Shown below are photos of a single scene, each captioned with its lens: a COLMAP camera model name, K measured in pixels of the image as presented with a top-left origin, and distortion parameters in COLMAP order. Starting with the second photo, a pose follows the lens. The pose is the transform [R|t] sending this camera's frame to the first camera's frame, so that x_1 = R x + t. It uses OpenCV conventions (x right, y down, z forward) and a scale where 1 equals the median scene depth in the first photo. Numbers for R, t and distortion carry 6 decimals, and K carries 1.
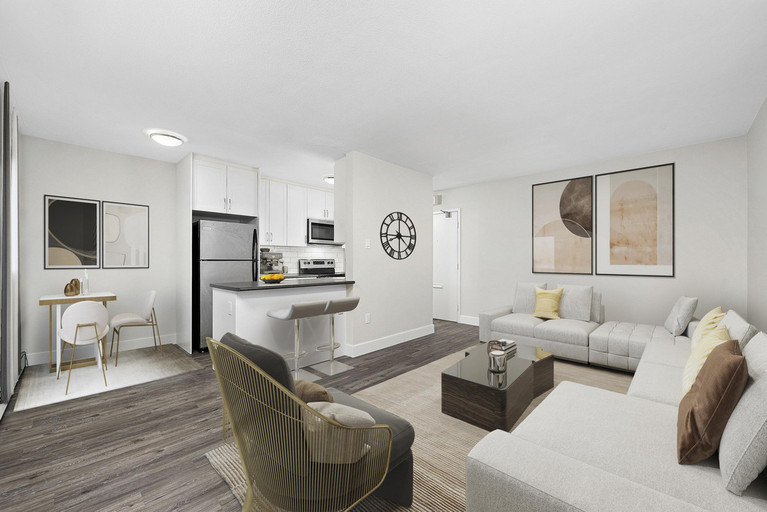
lens RADIAL K [[313.6, 0, 384.3], [0, 313.6, 261.1], [0, 0, 1]] dist [-0.000569, -0.000045]
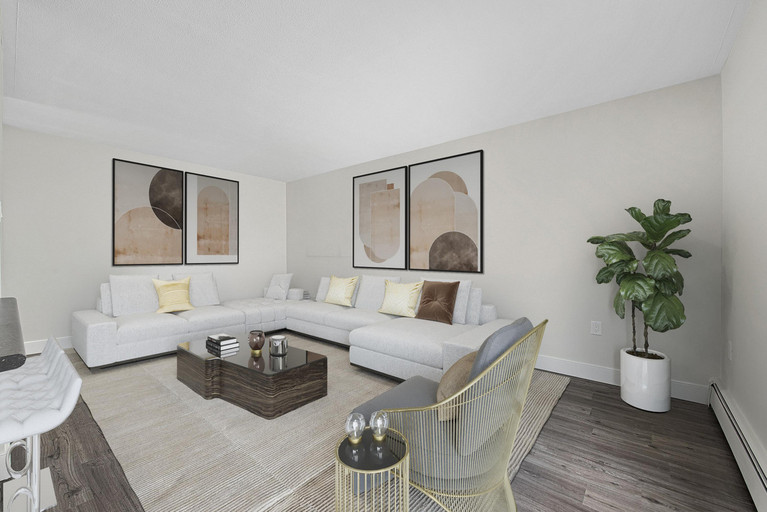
lens RADIAL K [[313.6, 0, 383.3], [0, 313.6, 252.4], [0, 0, 1]] dist [-0.000569, -0.000045]
pose [[-0.058507, 0.006377, 0.998267, -0.446202], [-0.002069, 0.999977, -0.006509, 0.008240], [-0.998285, -0.002446, -0.058492, 0.389245]]
